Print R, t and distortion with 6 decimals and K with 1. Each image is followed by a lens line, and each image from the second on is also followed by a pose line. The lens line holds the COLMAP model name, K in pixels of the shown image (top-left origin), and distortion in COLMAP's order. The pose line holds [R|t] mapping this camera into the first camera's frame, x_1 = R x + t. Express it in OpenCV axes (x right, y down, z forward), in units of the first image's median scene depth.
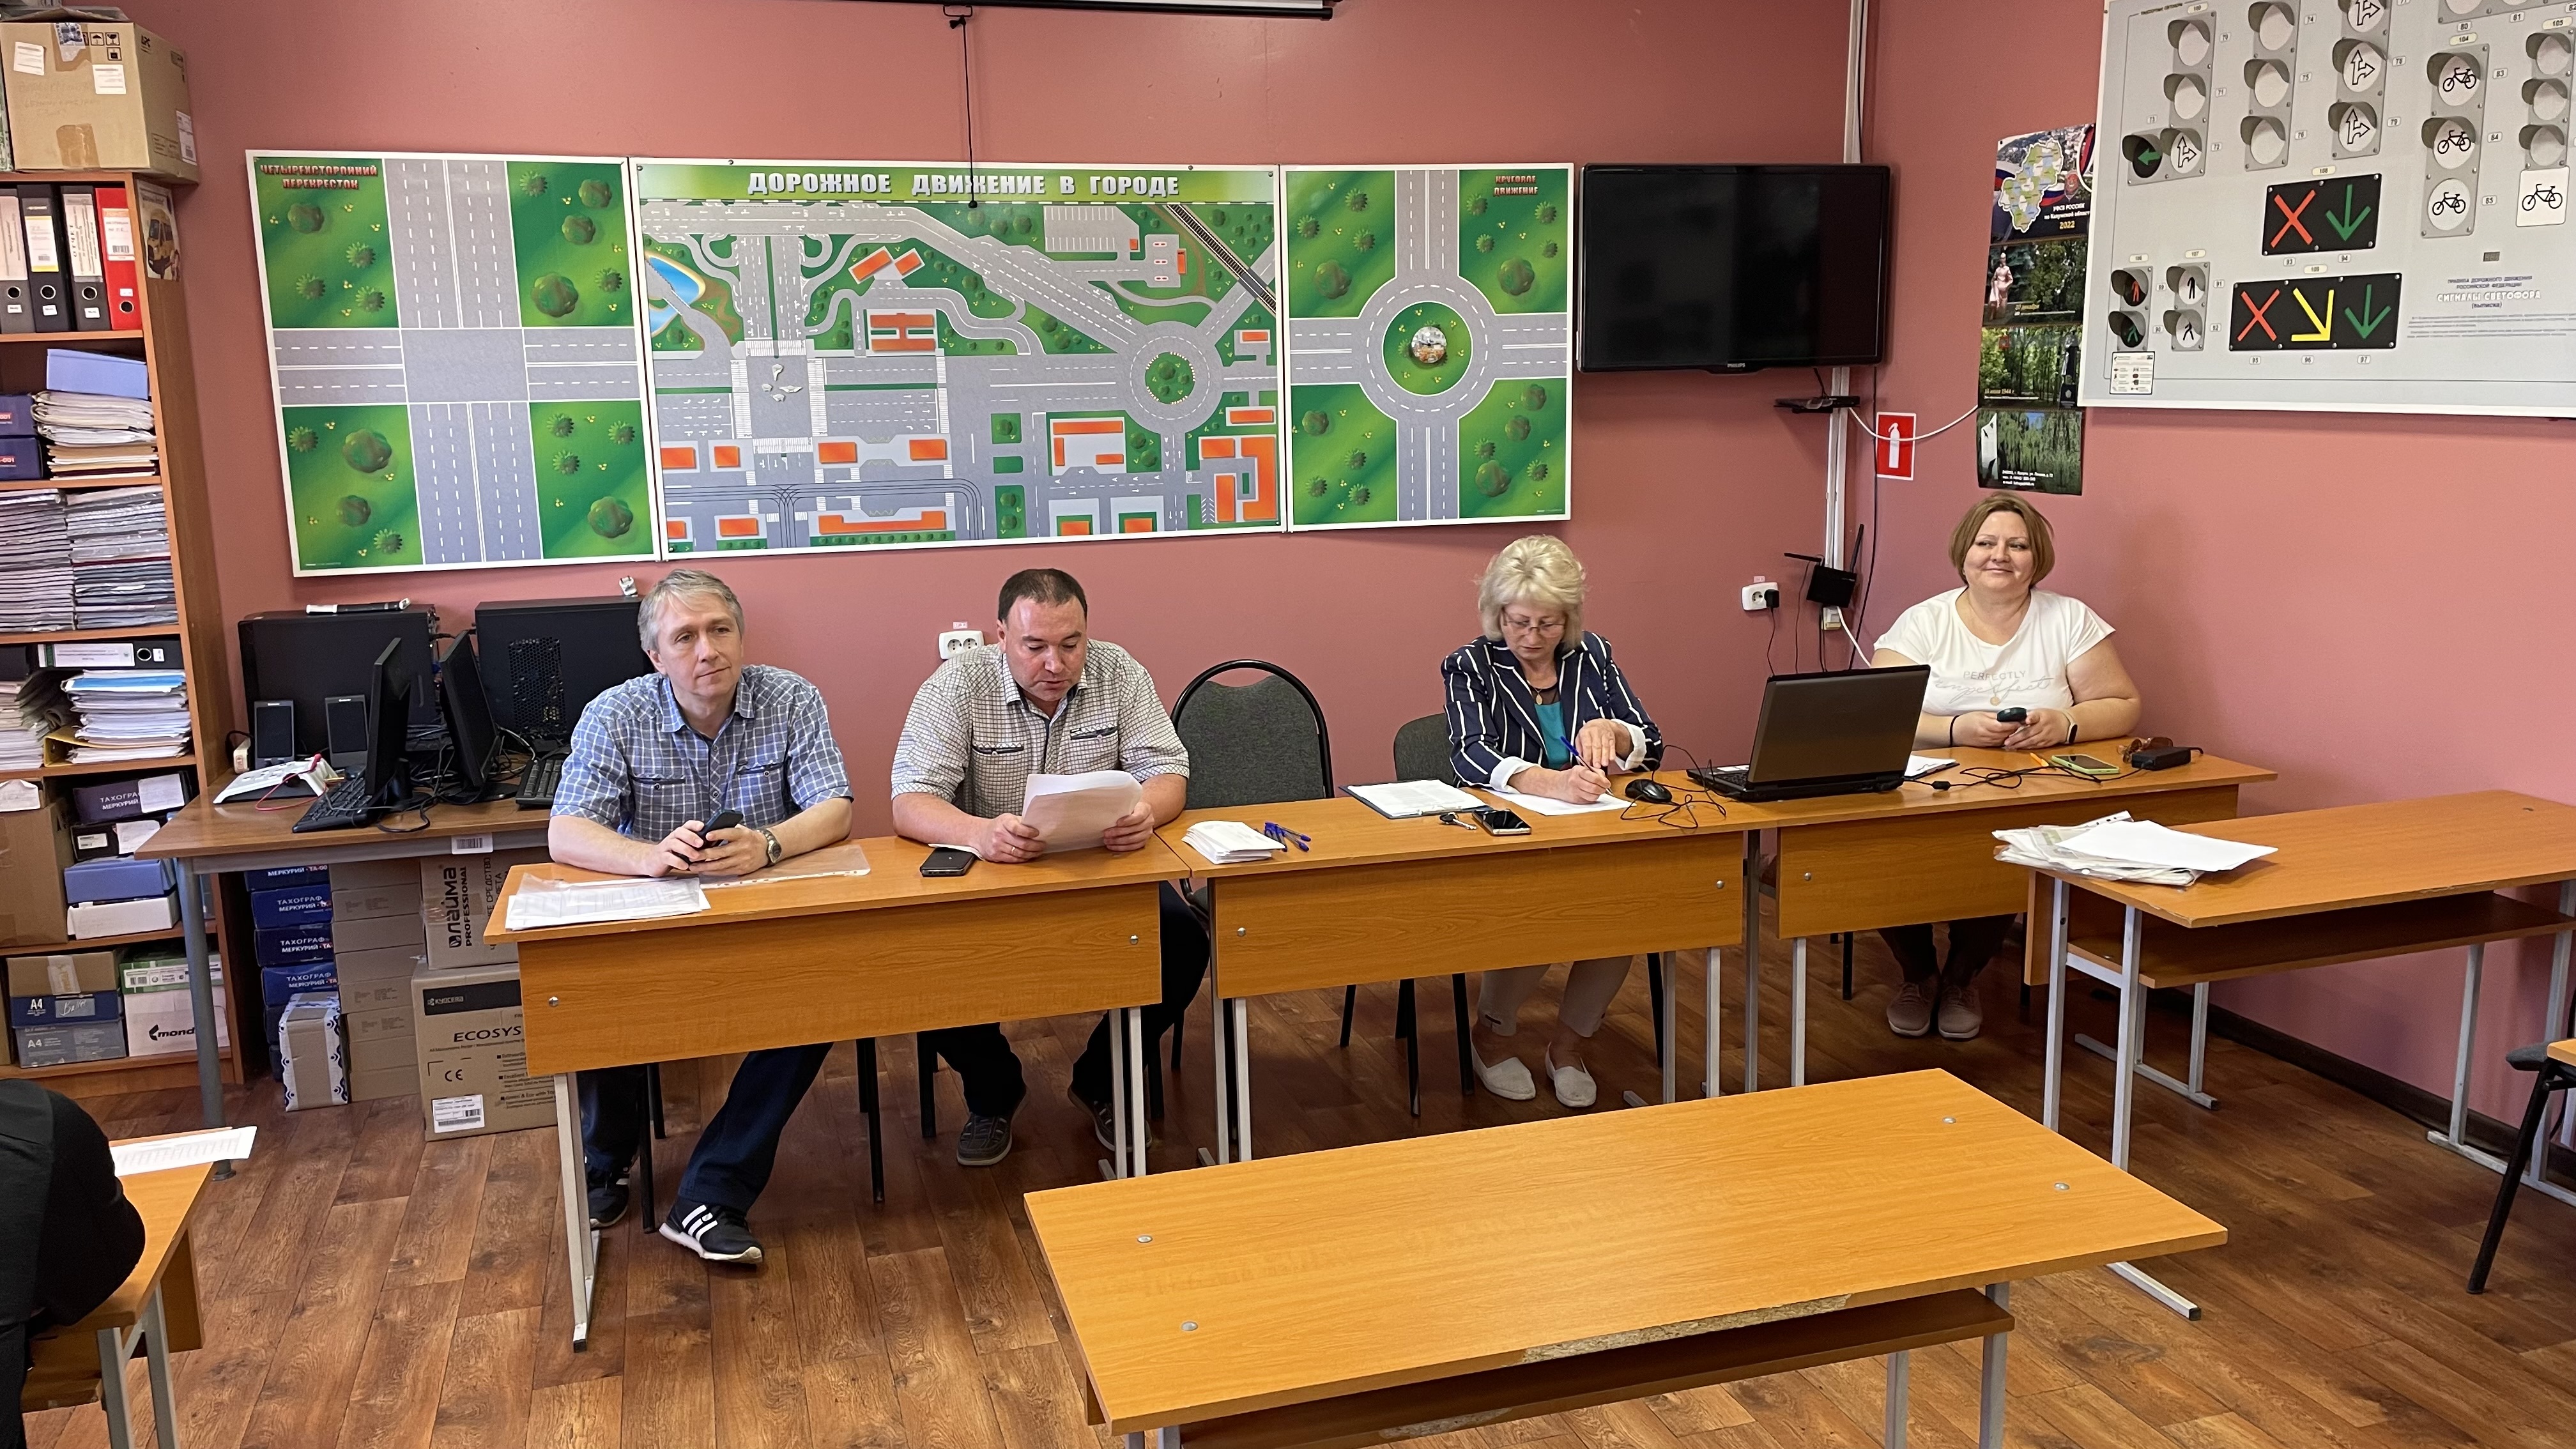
lens RADIAL K [[1947.0, 0, 1286.7], [0, 1947.0, 697.2], [0, 0, 1]] dist [0.096210, -0.124893]
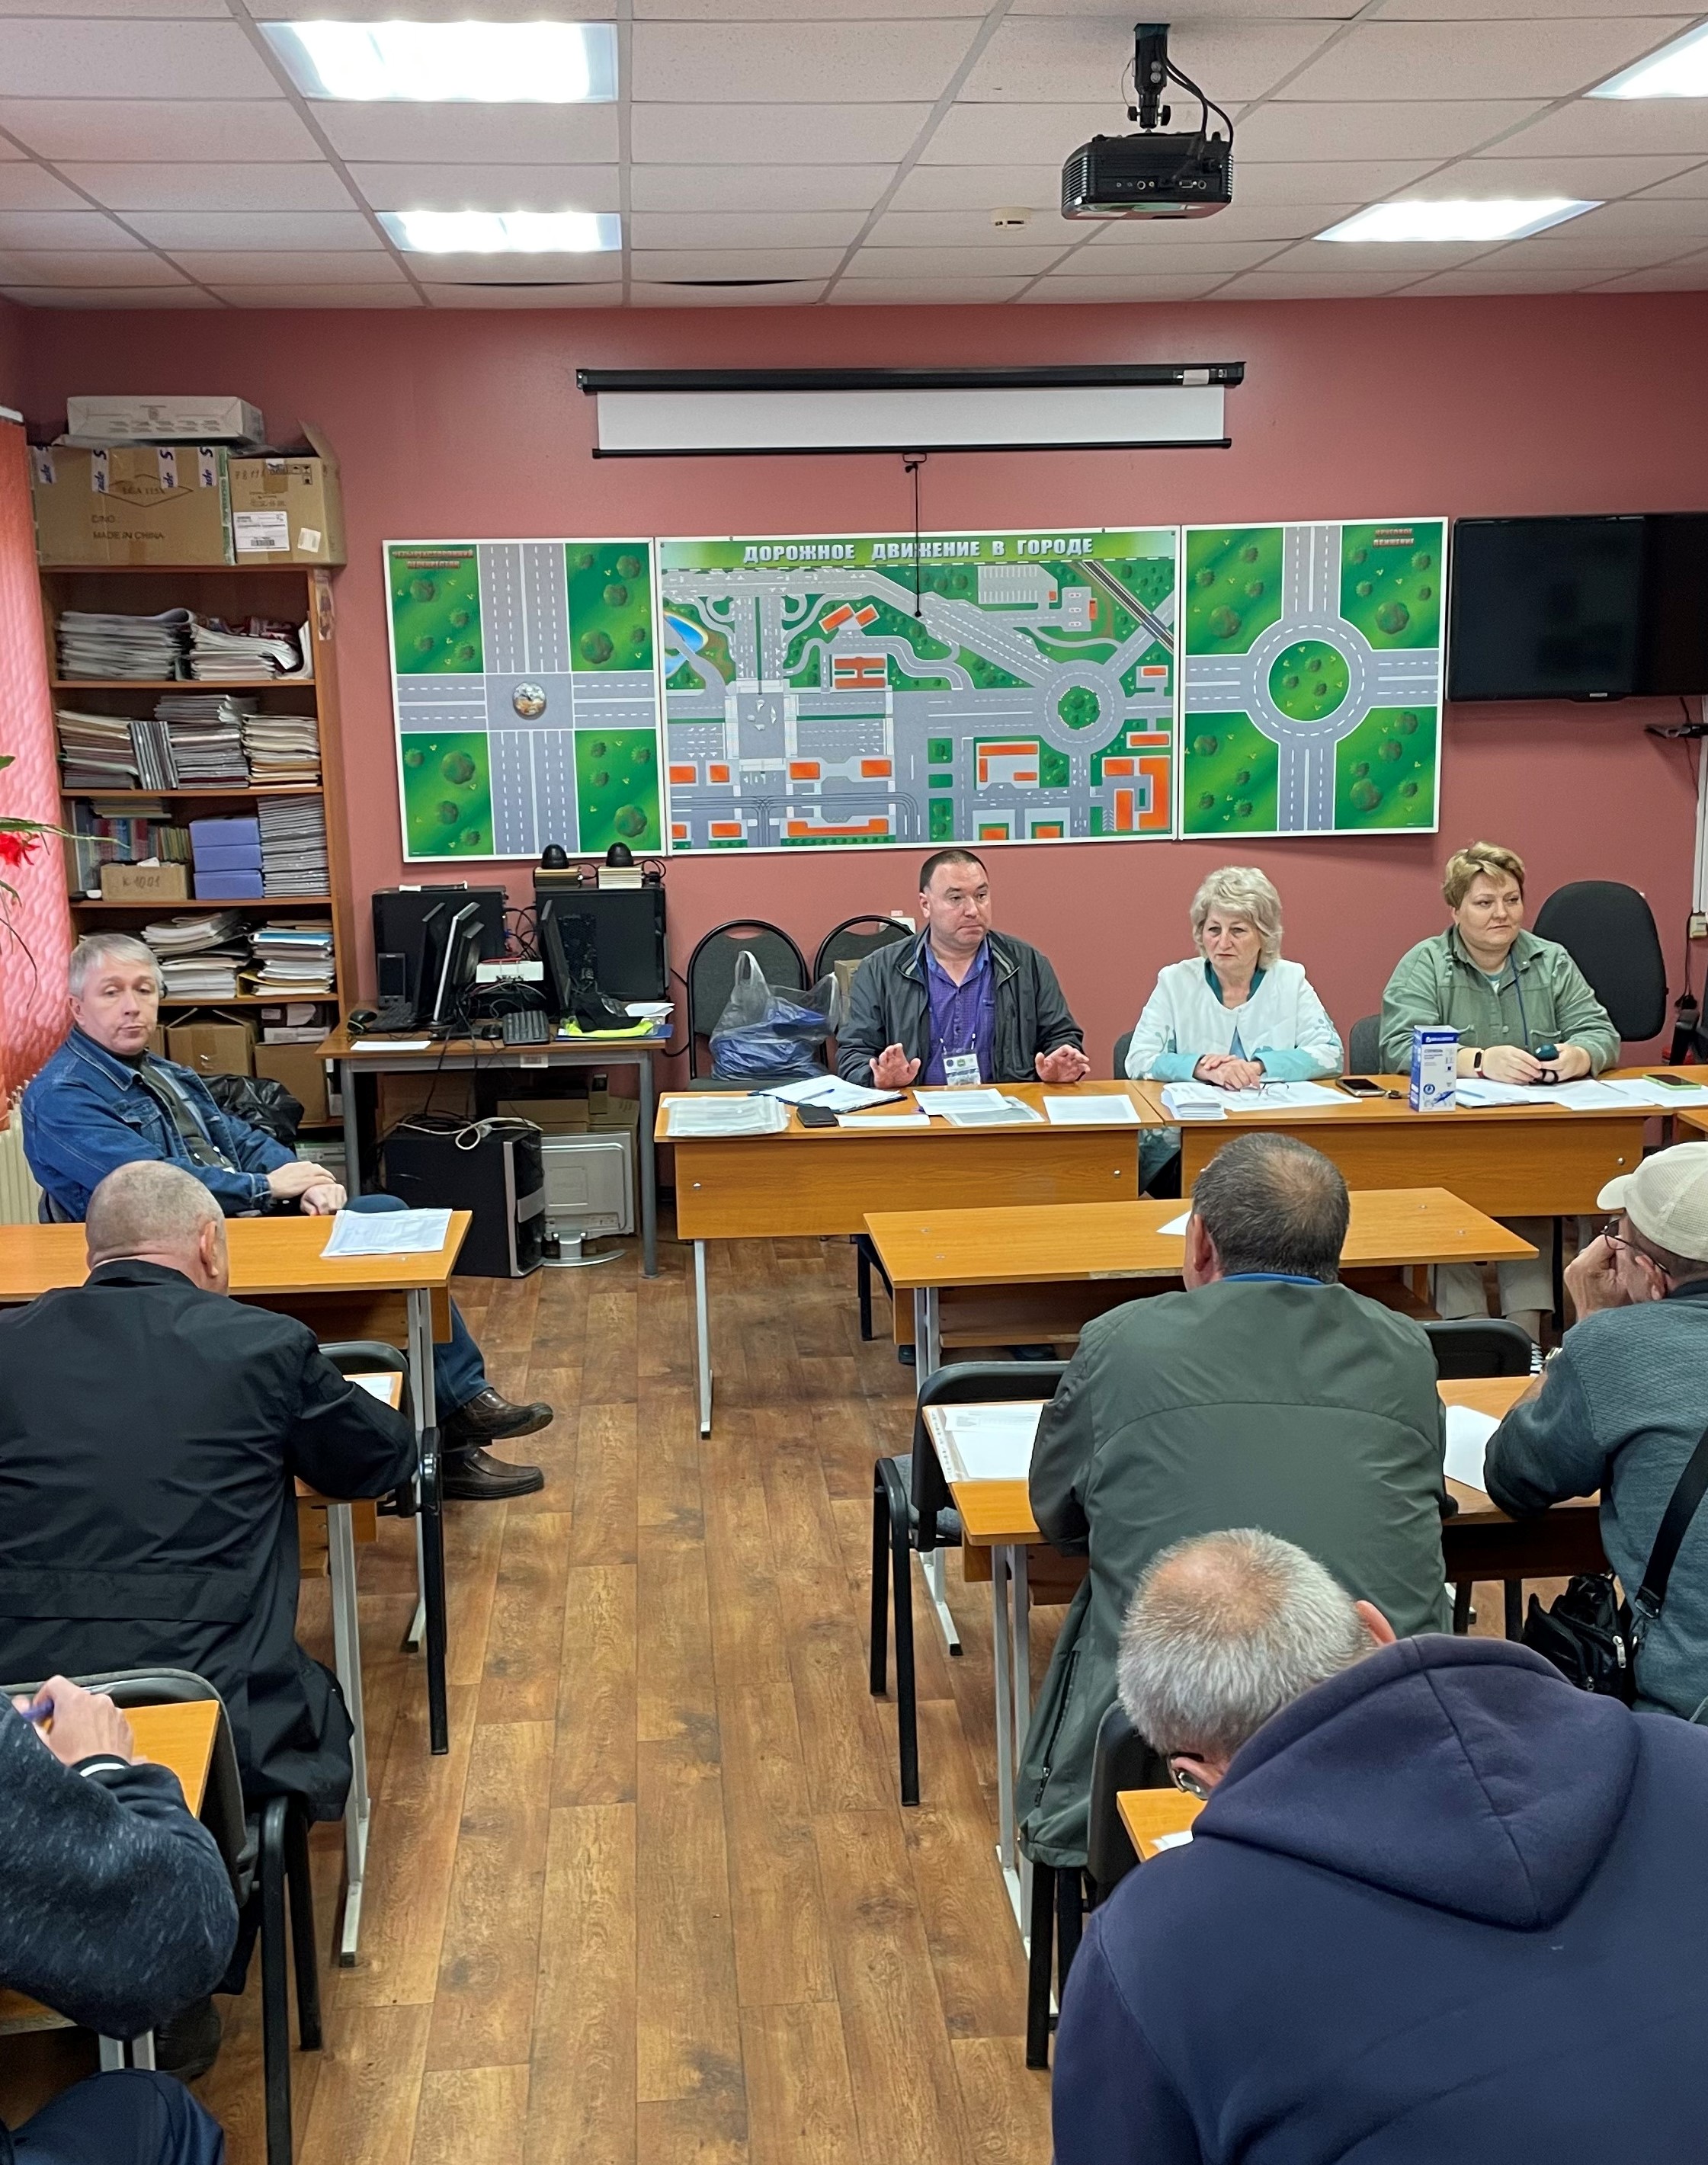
lens RADIAL K [[2325.3, 0, 832.3], [0, 2325.3, 1086.1], [0, 0, 1]] dist [0.071993, 0.000000]
pose [[0.974851, 0.041094, -0.219038, 0.121827], [-0.035069, 0.998894, 0.031324, 0.028760], [0.220083, -0.022855, 0.975213, -0.448894]]
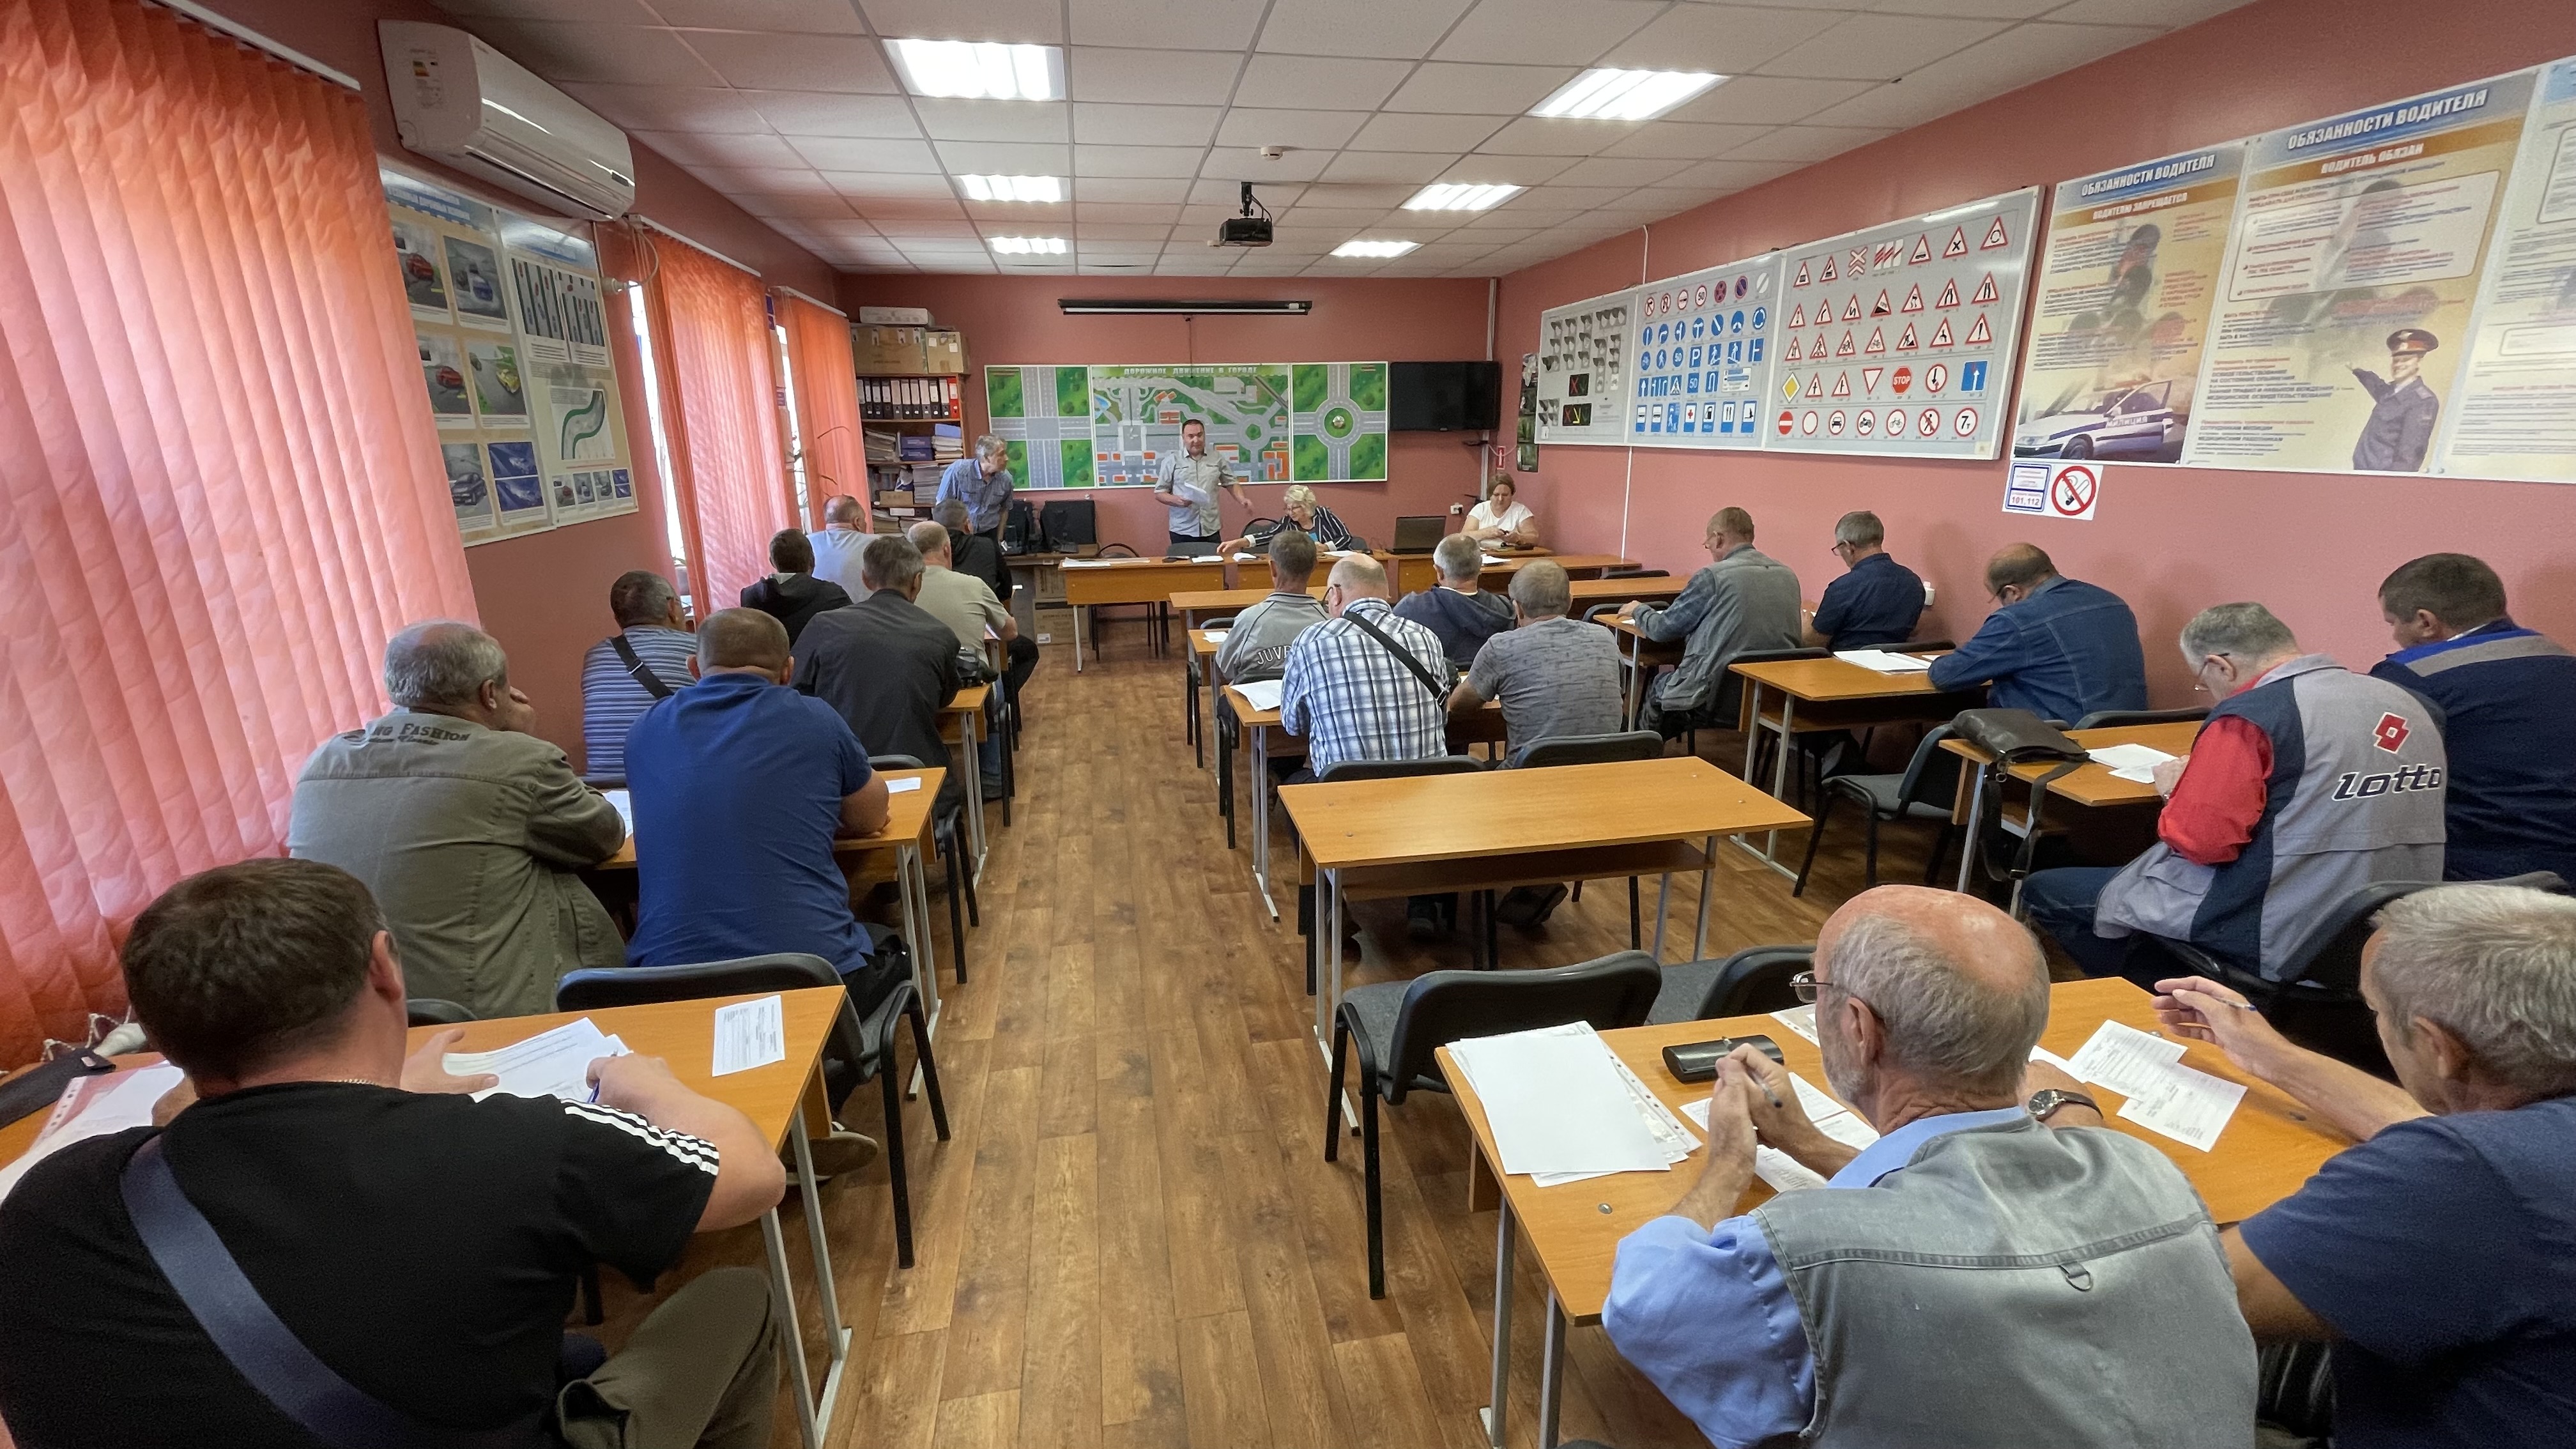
lens RADIAL K [[1039.1, 0, 1280.9], [0, 1039.1, 717.3], [0, 0, 1]] dist [-0.005207, 0.001144]
pose [[0.991690, 0.037992, -0.122914, 0.223177], [-0.025309, 0.994344, 0.103146, 0.128374], [0.126137, -0.099178, 0.987043, -0.743095]]
